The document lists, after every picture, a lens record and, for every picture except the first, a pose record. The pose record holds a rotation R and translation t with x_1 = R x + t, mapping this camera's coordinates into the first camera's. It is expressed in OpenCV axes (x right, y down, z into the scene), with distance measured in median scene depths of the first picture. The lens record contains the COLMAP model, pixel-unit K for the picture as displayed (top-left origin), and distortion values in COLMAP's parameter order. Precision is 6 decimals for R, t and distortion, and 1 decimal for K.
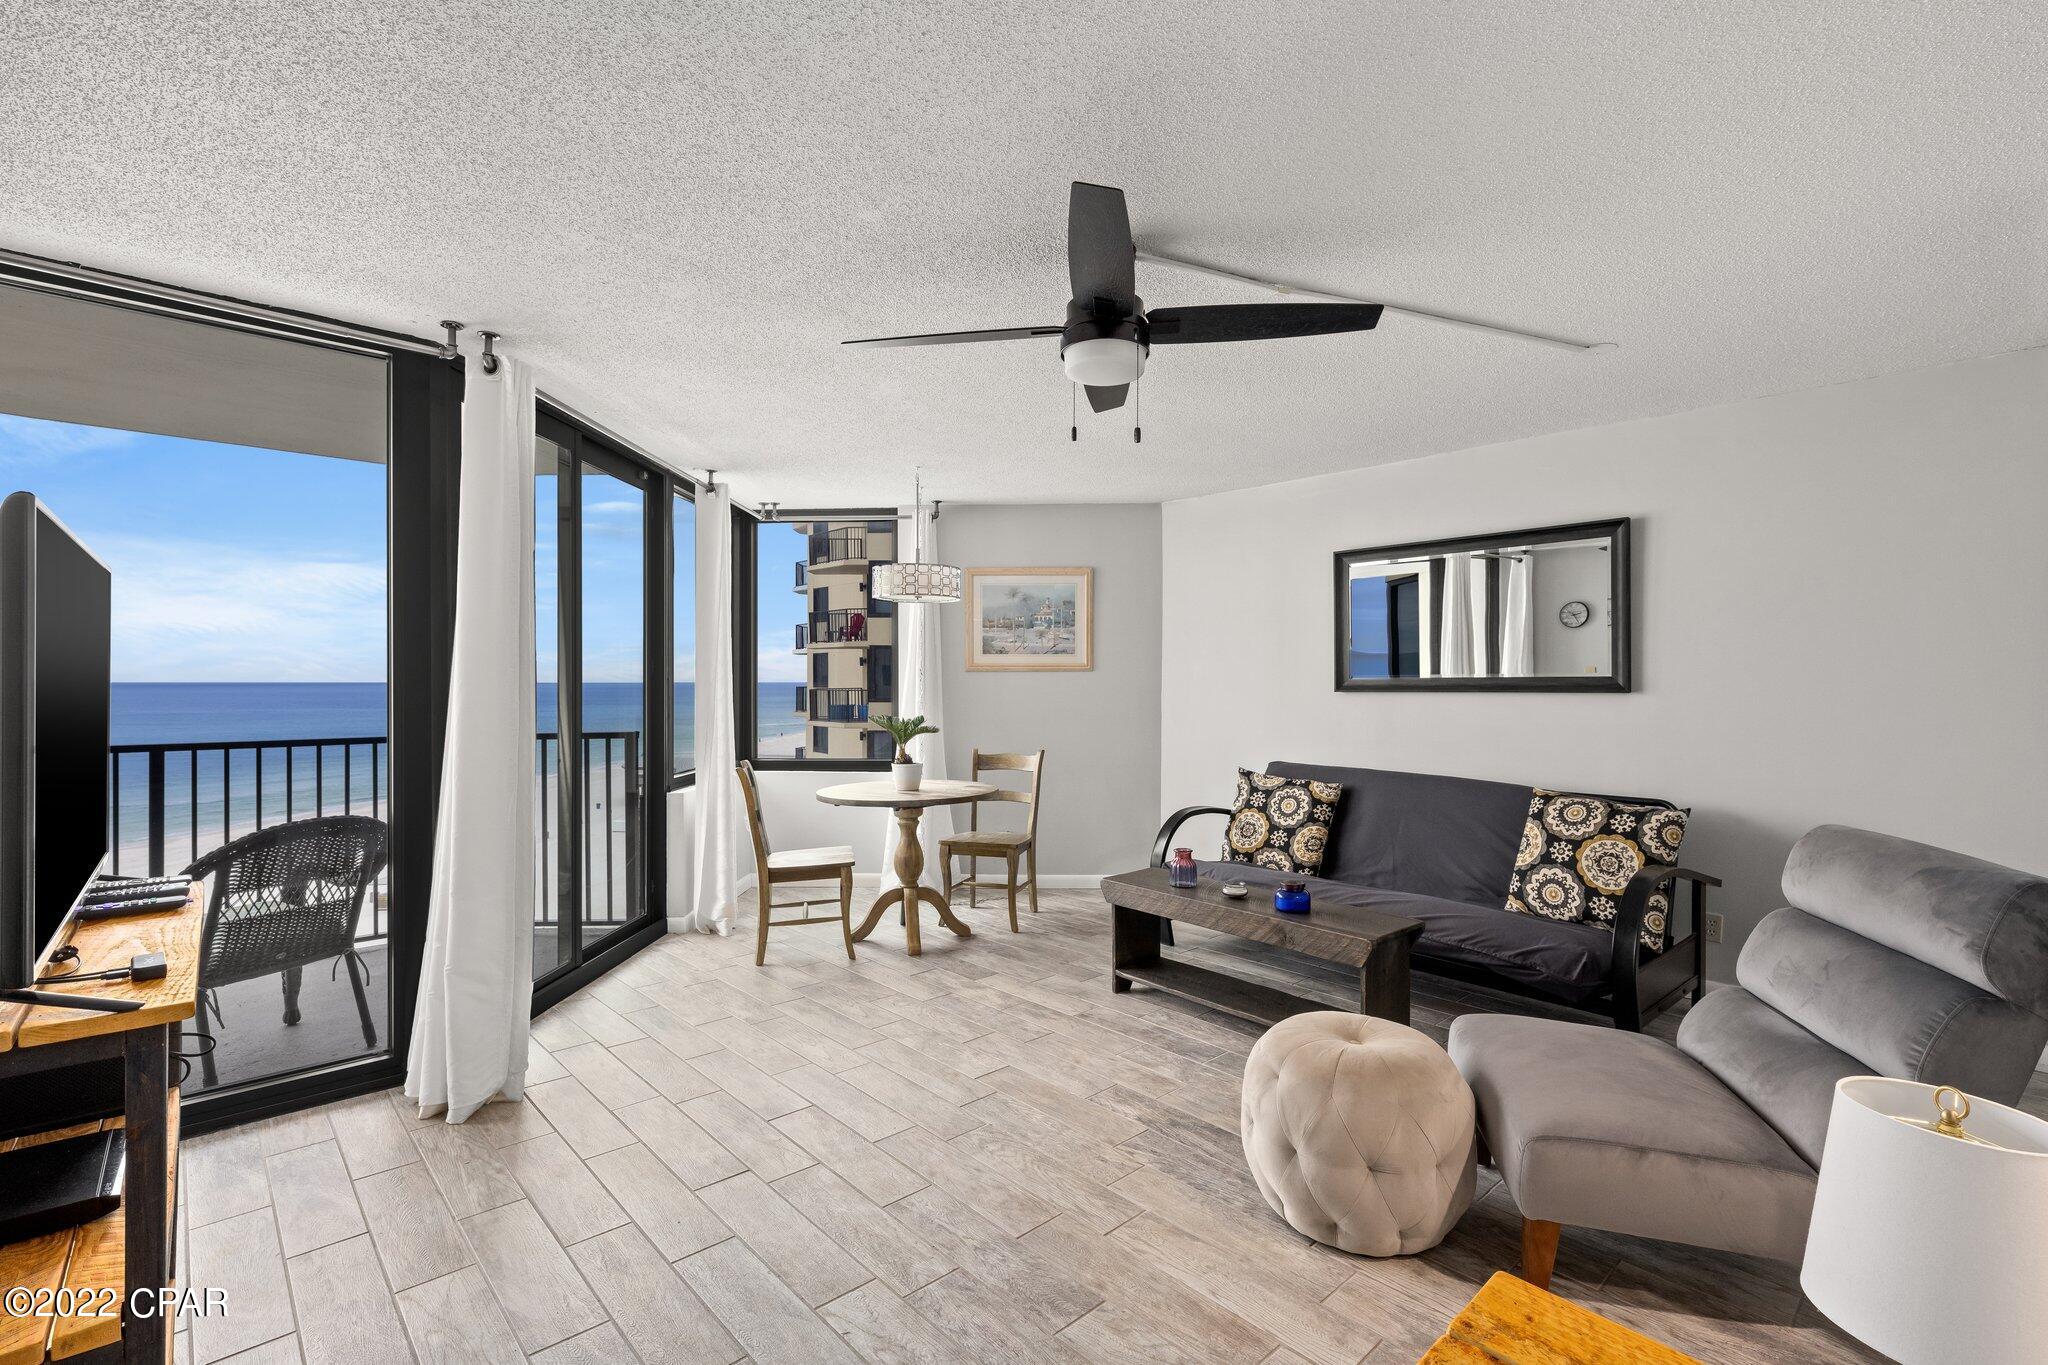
lens RADIAL K [[925.4, 0, 1024.0], [0, 925.4, 682.5], [0, 0, 1]] dist [0.001226, 0.000045]
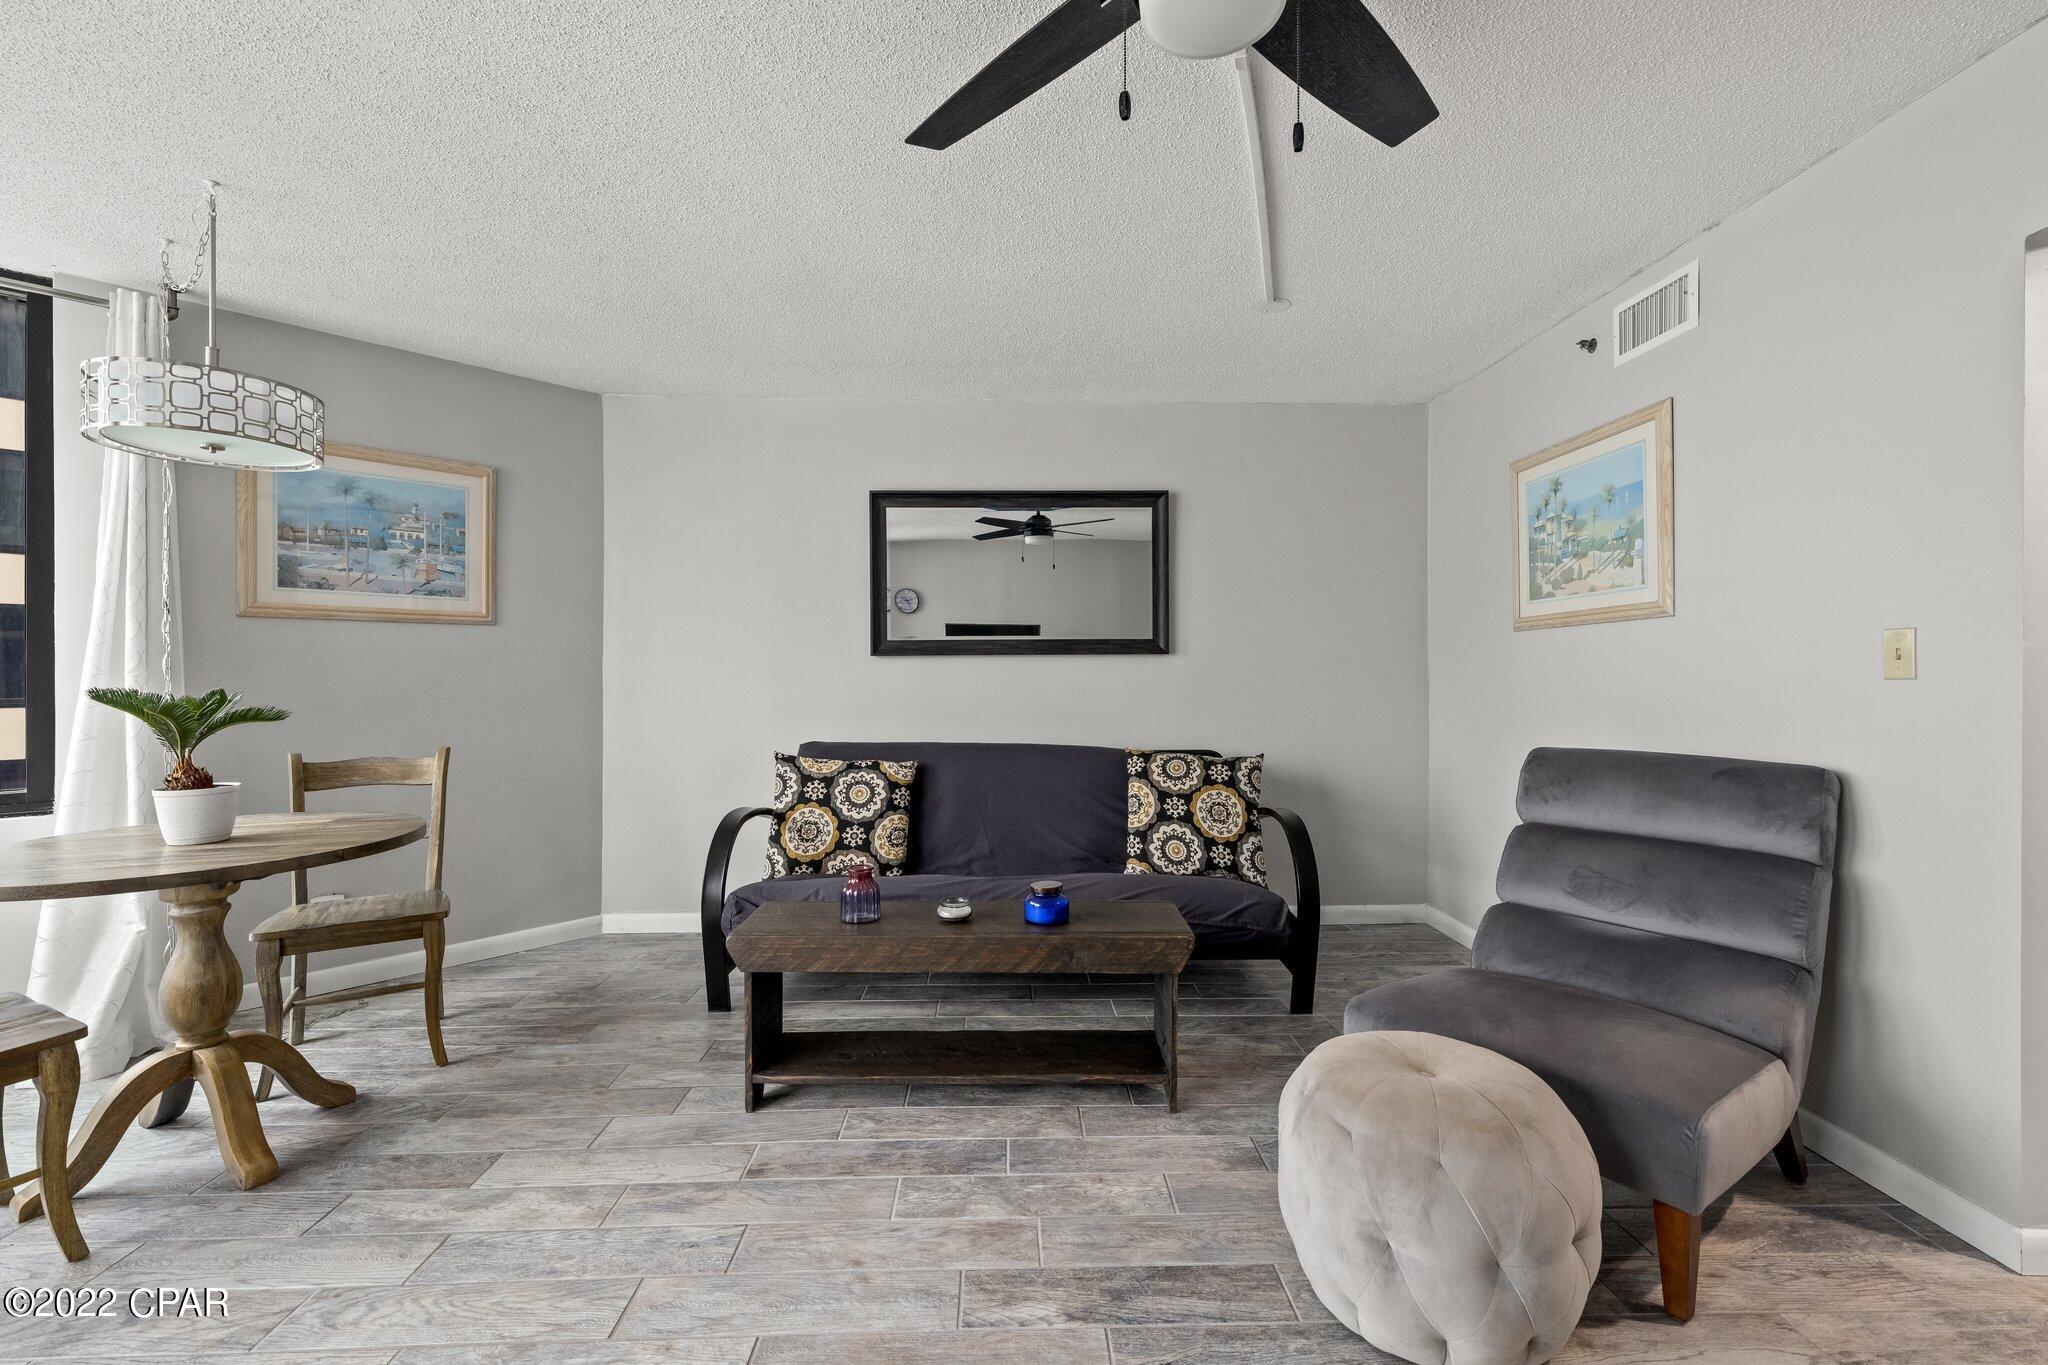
lens RADIAL K [[885.4, 0, 1029.1], [0, 885.4, 677.3], [0, 0, 1]] dist [-0.000452, -0.000220]
pose [[0.650212, -0.001607, 0.759751, -0.209575], [0.002010, 0.999998, 0.000394, 0.033472], [-0.759750, 0.001271, 0.650214, 0.406278]]
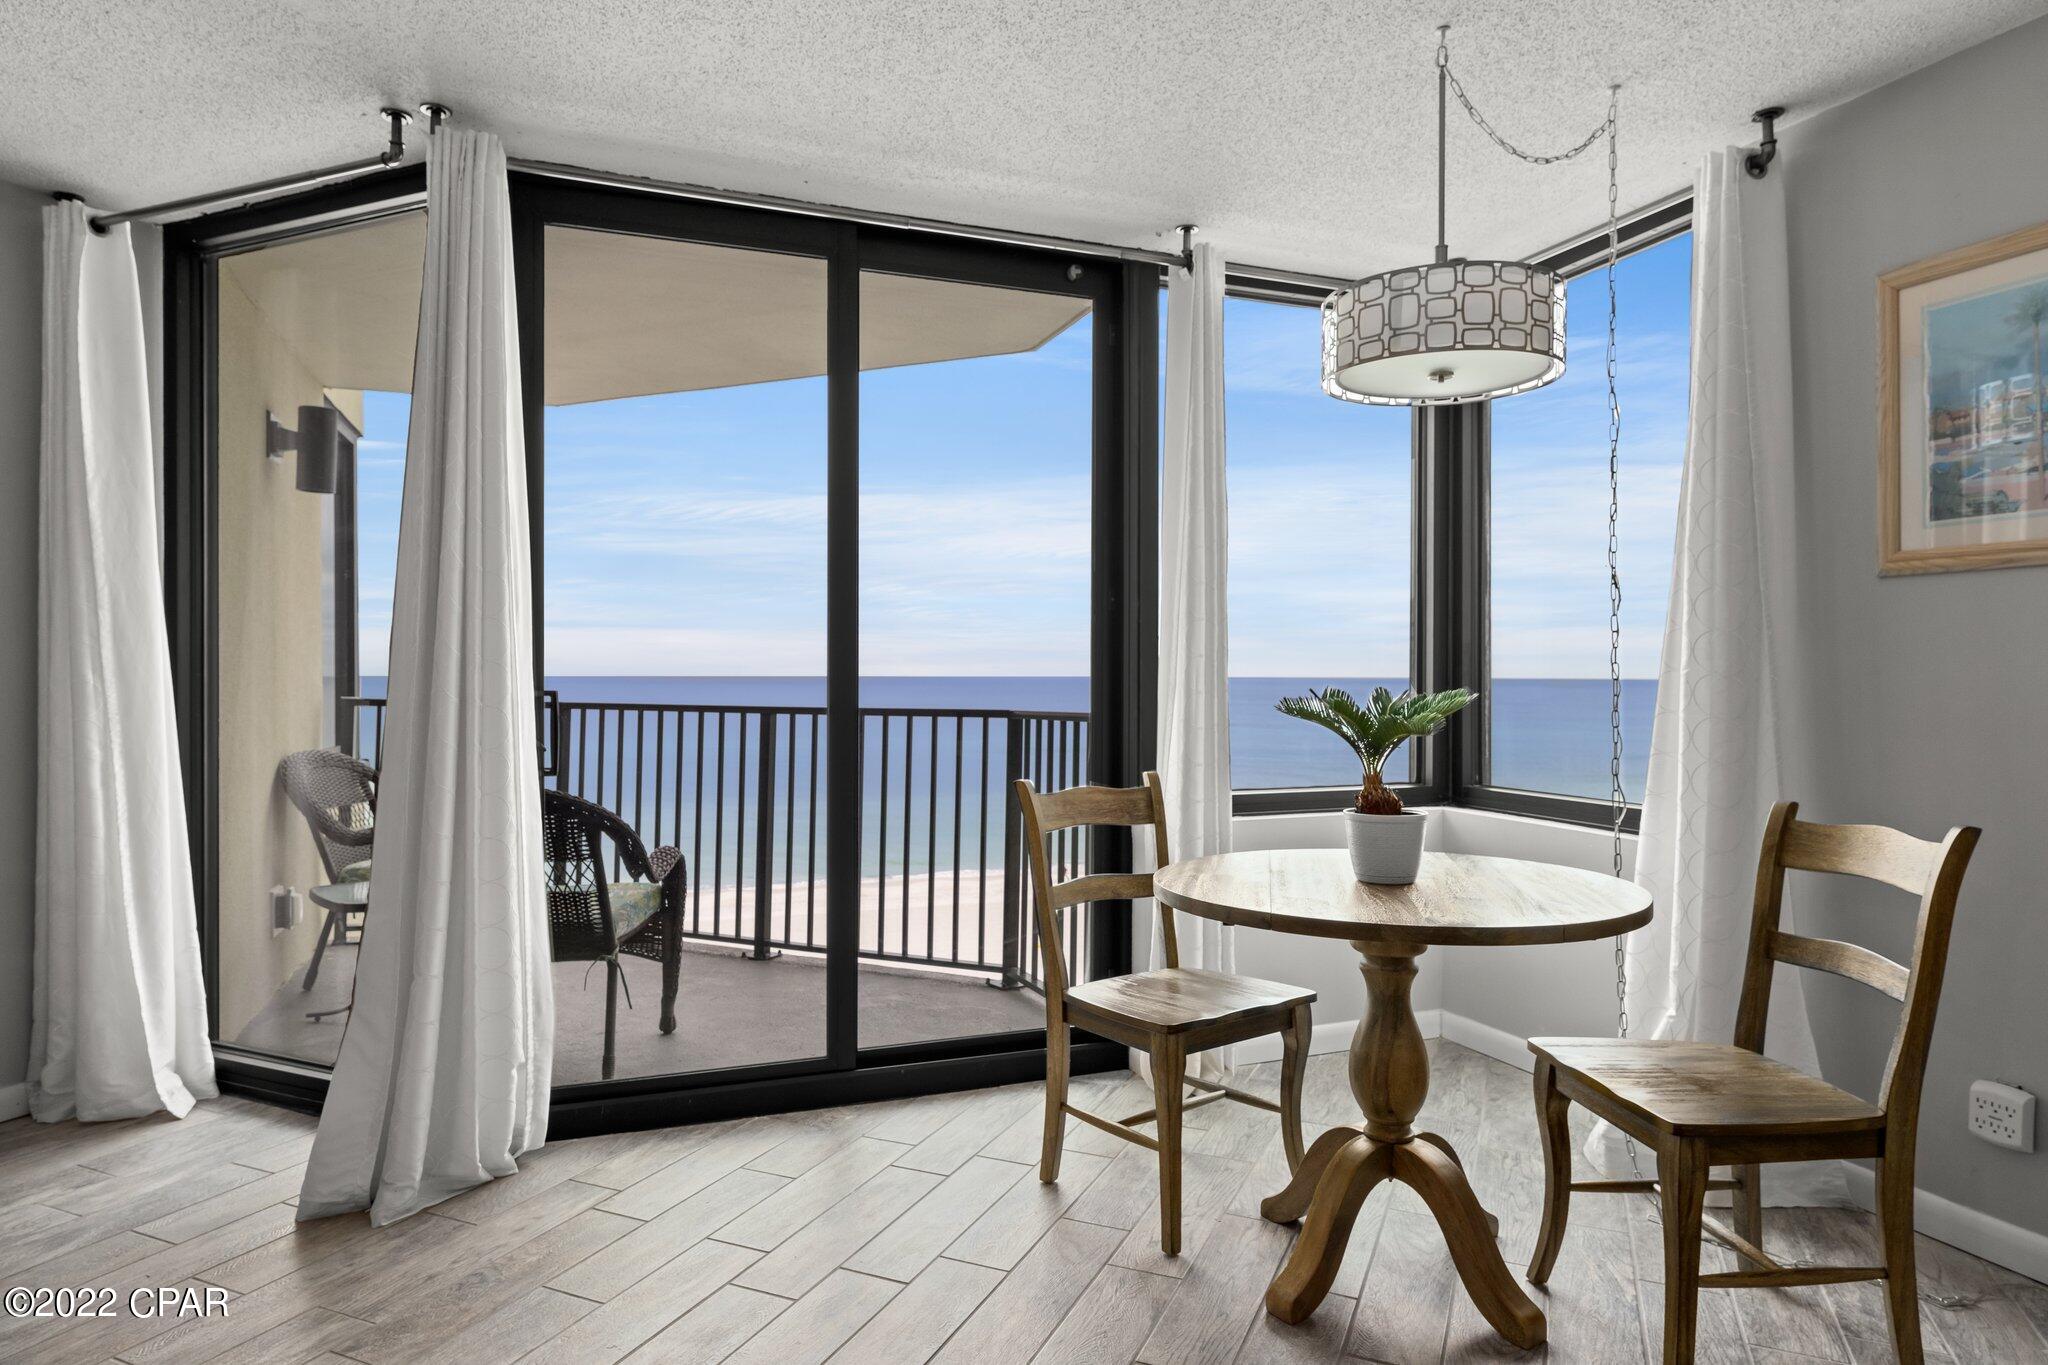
lens RADIAL K [[1201.4, 0, 1024.0], [0, 1201.4, 682.5], [0, 0, 1]] dist [0.005140, 0.001169]
pose [[0.398445, 0.003972, -0.917183, 0.294112], [-0.002212, 0.999992, 0.003370, 0.034955], [0.917189, 0.000686, 0.398451, 0.716170]]
